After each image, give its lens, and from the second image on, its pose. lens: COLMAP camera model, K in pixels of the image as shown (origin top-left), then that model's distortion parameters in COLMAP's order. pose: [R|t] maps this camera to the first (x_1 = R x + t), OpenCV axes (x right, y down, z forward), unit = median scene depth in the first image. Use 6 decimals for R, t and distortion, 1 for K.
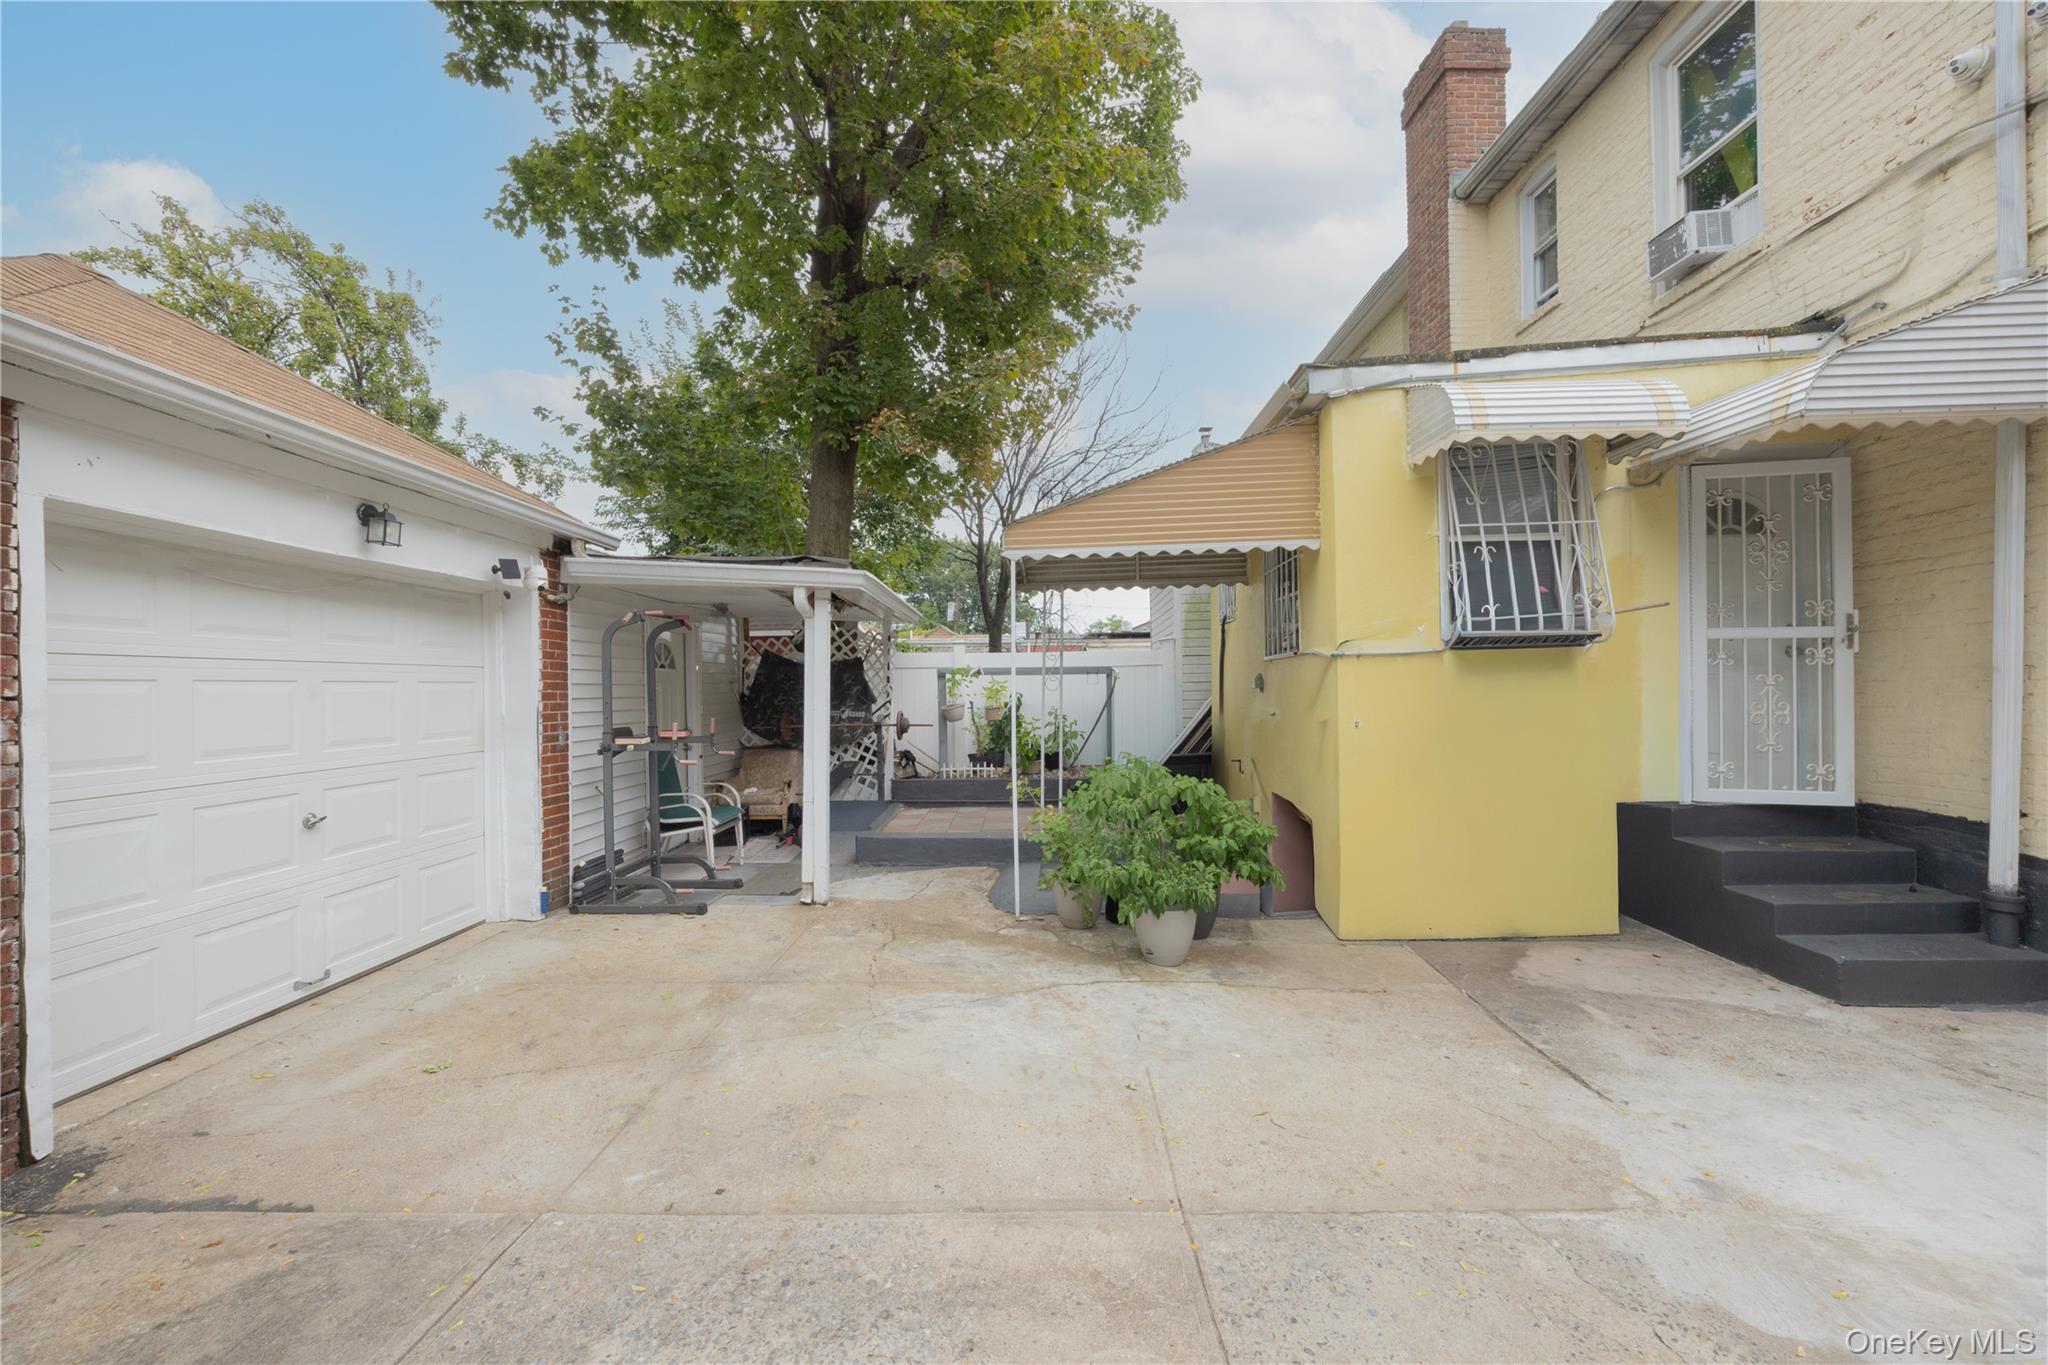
lens RADIAL K [[766.4, 0, 1025.9], [0, 766.4, 688.7], [0, 0, 1]] dist [-0.002652, -0.000793]
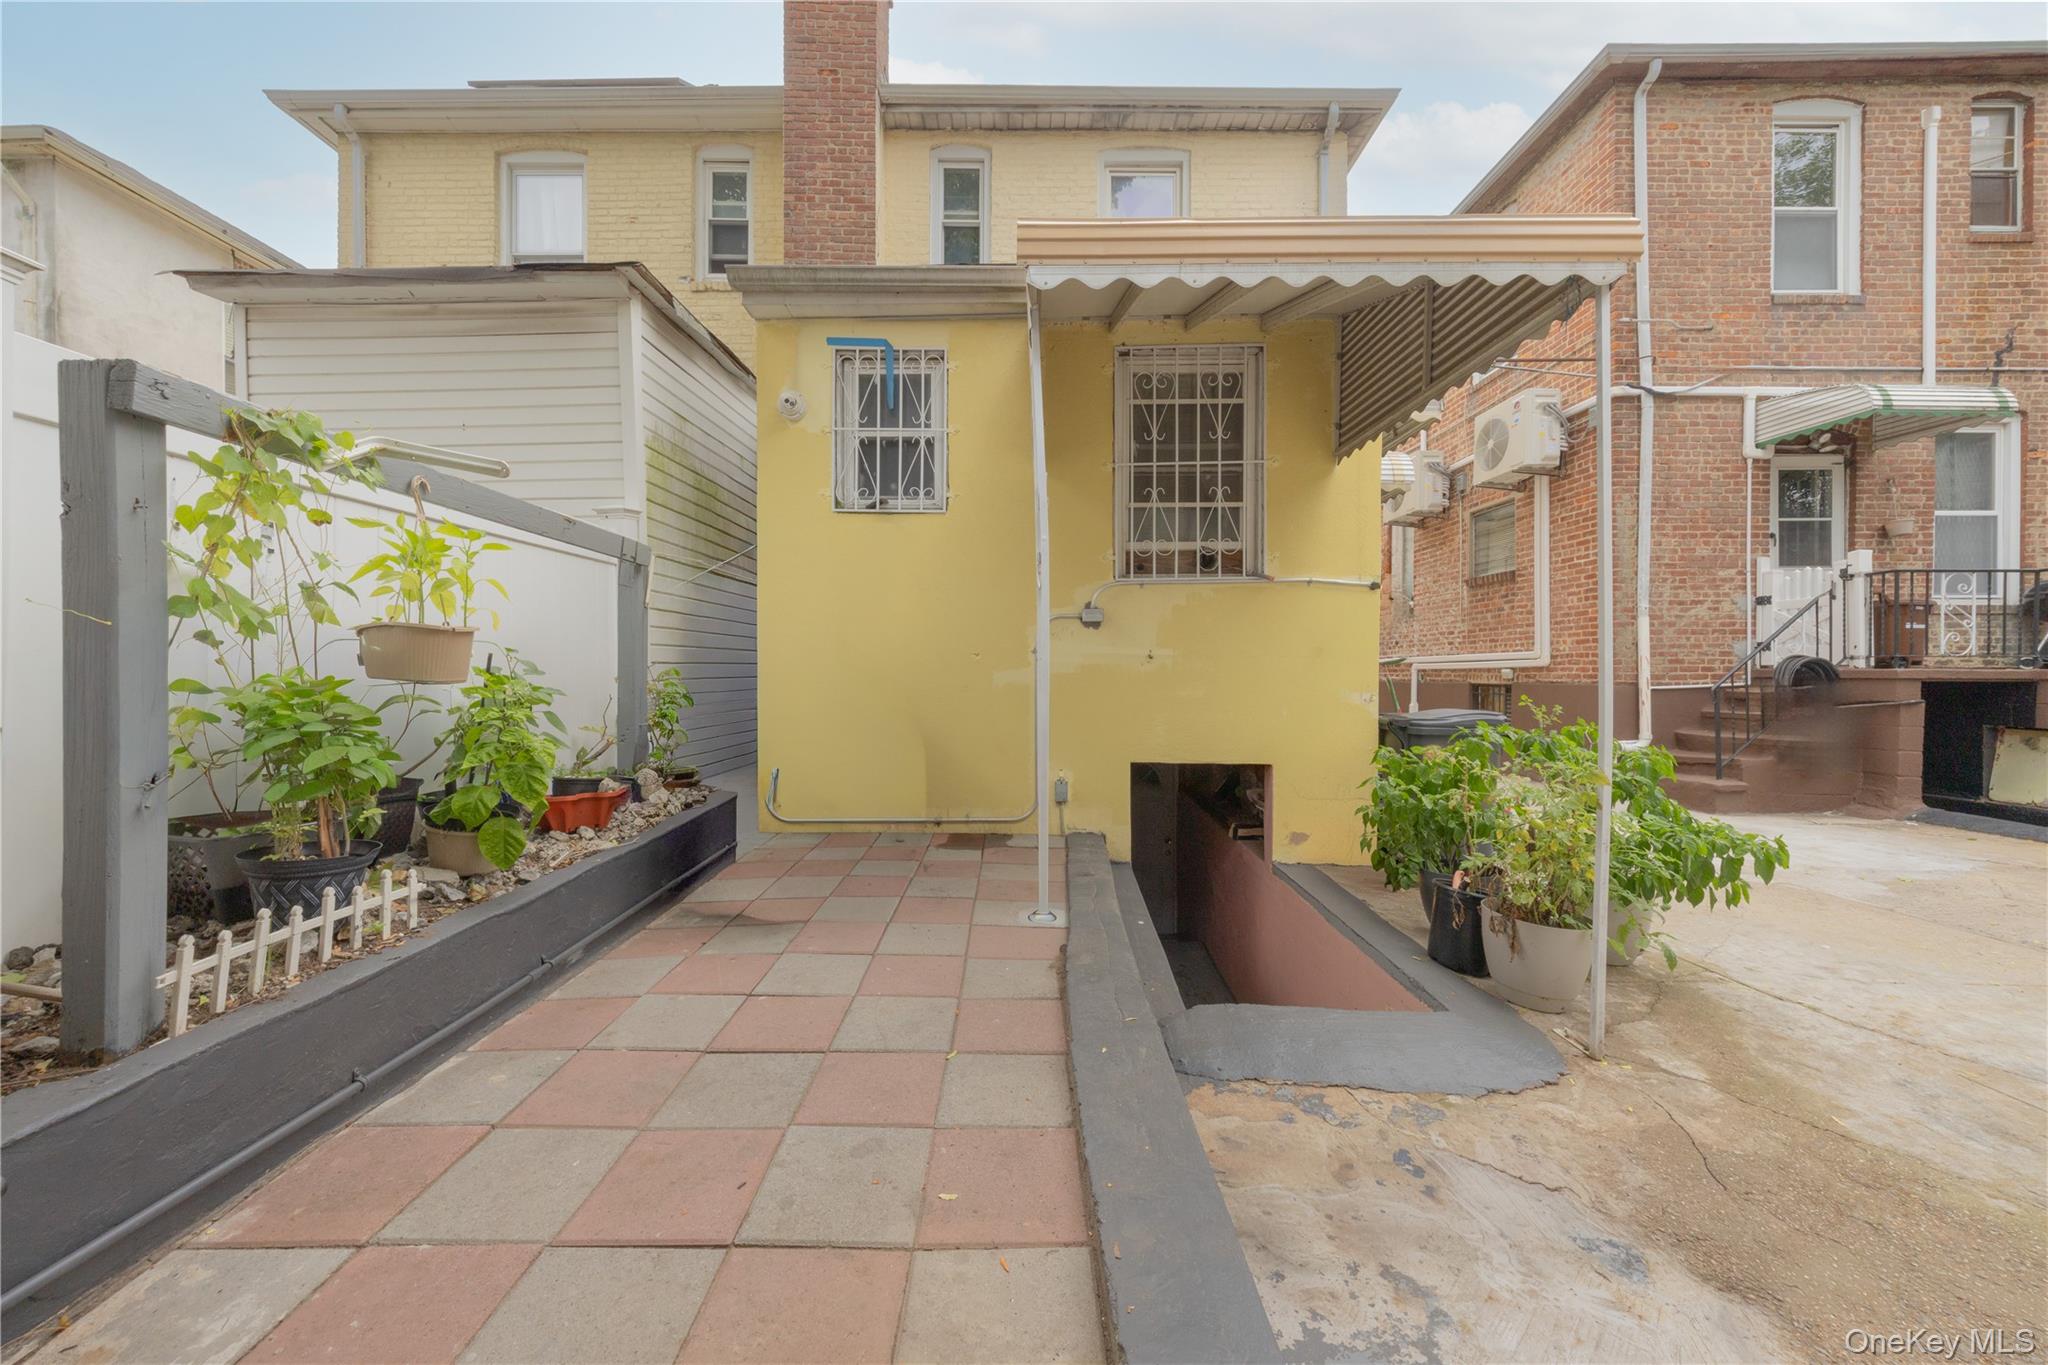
lens RADIAL K [[721.3, 0, 1030.7], [0, 721.3, 680.4], [0, 0, 1]] dist [-0.005365, -0.000055]
pose [[-0.022715, 0.000333, 0.999742, -0.485849], [0.000811, 1.000000, -0.000315, 0.072282], [-0.999742, 0.000804, -0.022715, 1.461603]]
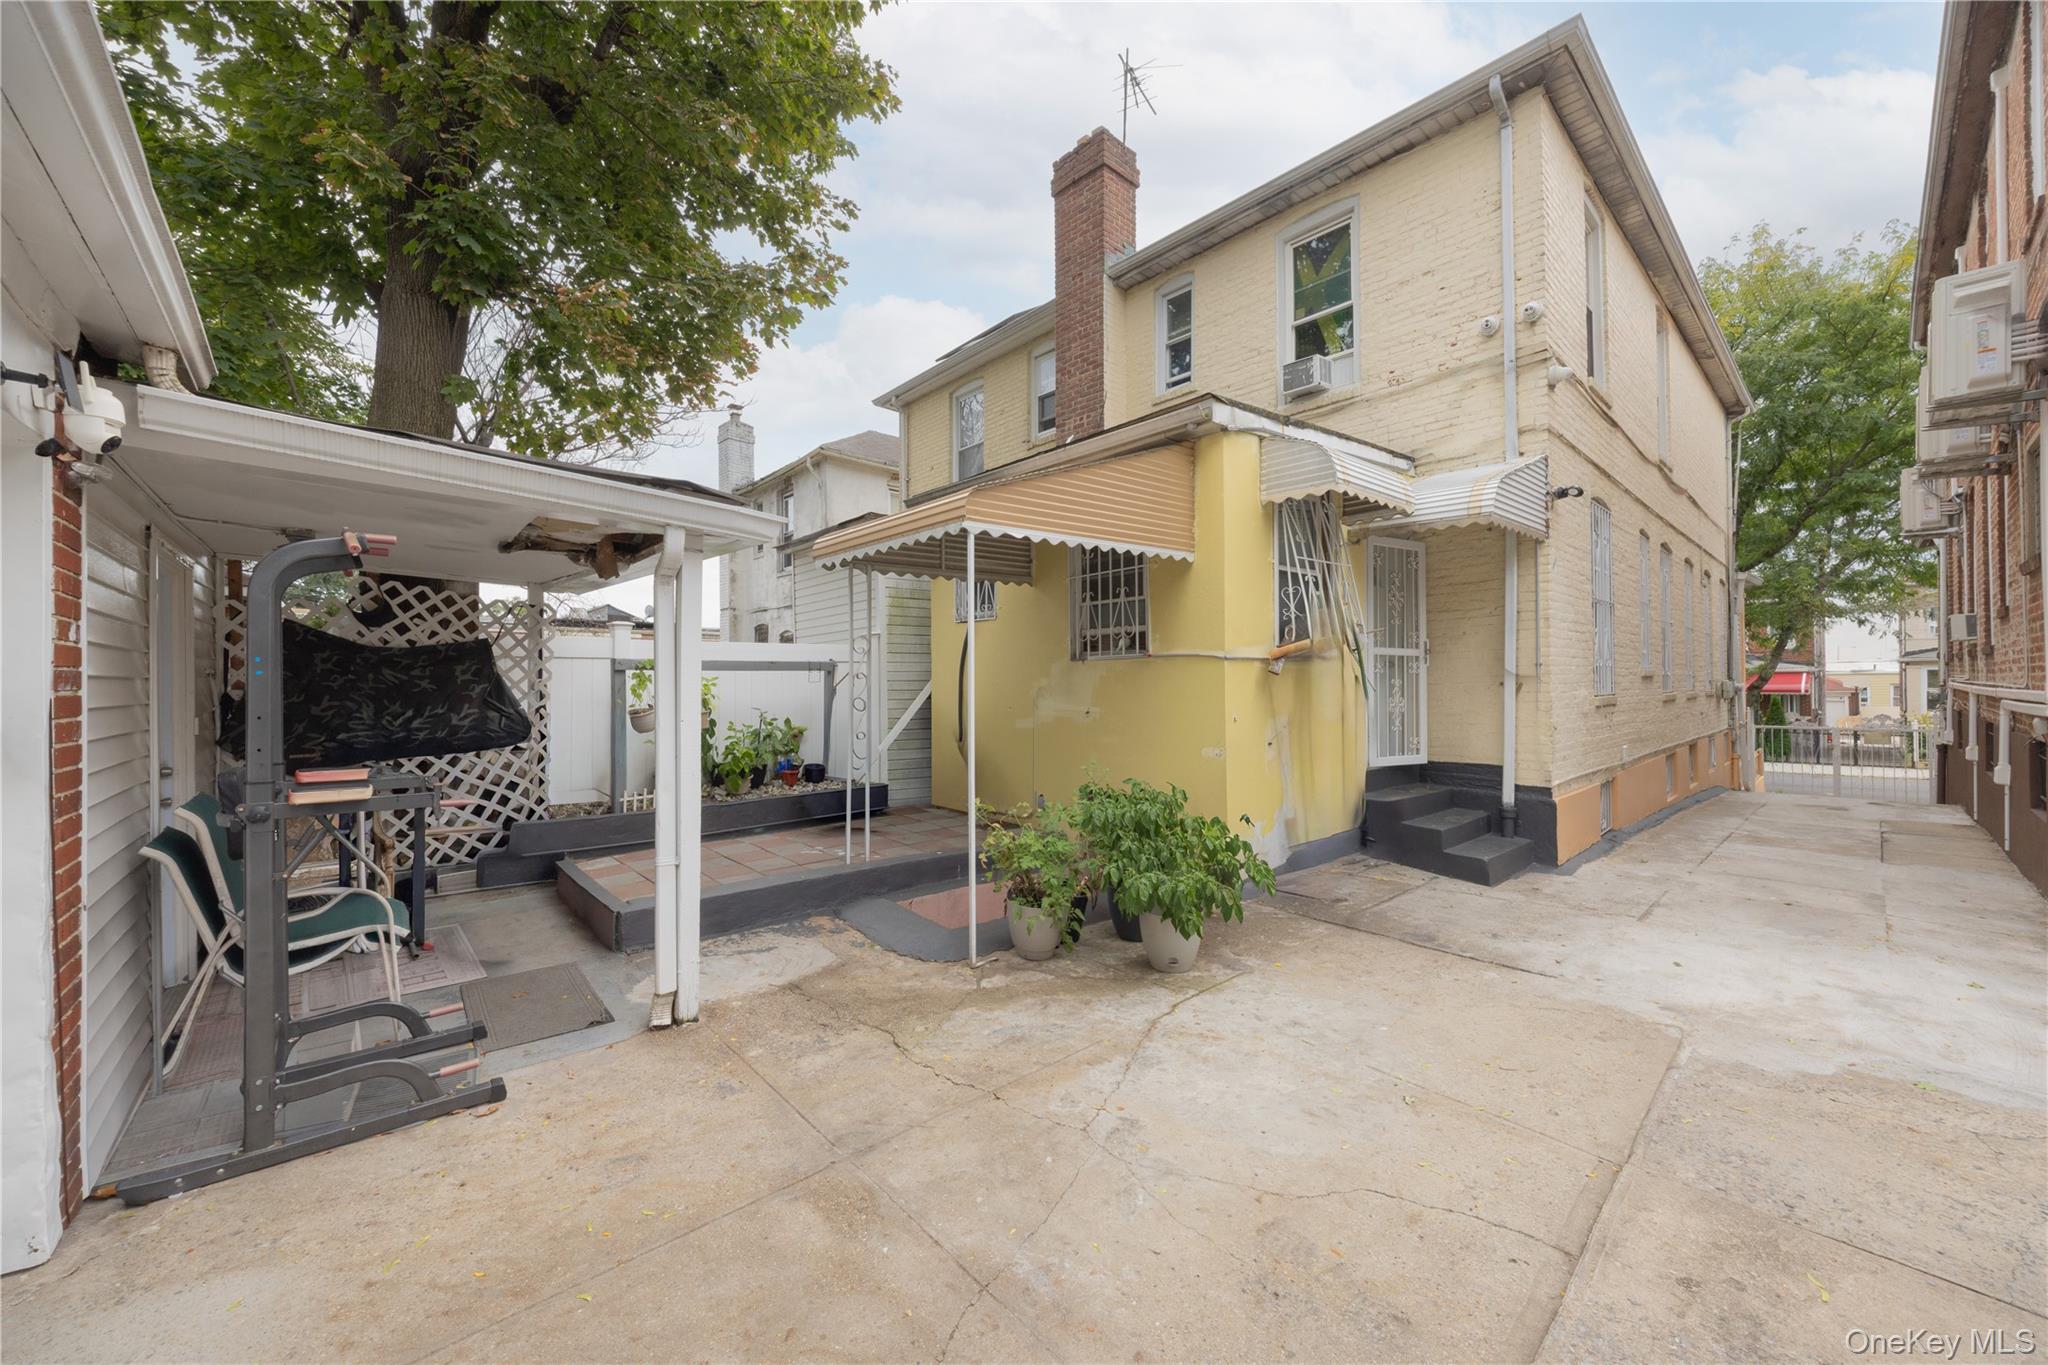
lens RADIAL K [[766.4, 0, 1029.3], [0, 766.4, 677.7], [0, 0, 1]] dist [-0.002652, -0.000793]
pose [[0.733003, 0.010937, 0.680137, -0.575571], [-0.001688, 0.999897, -0.014261, 0.000710], [-0.680223, 0.009305, 0.732946, 0.377660]]
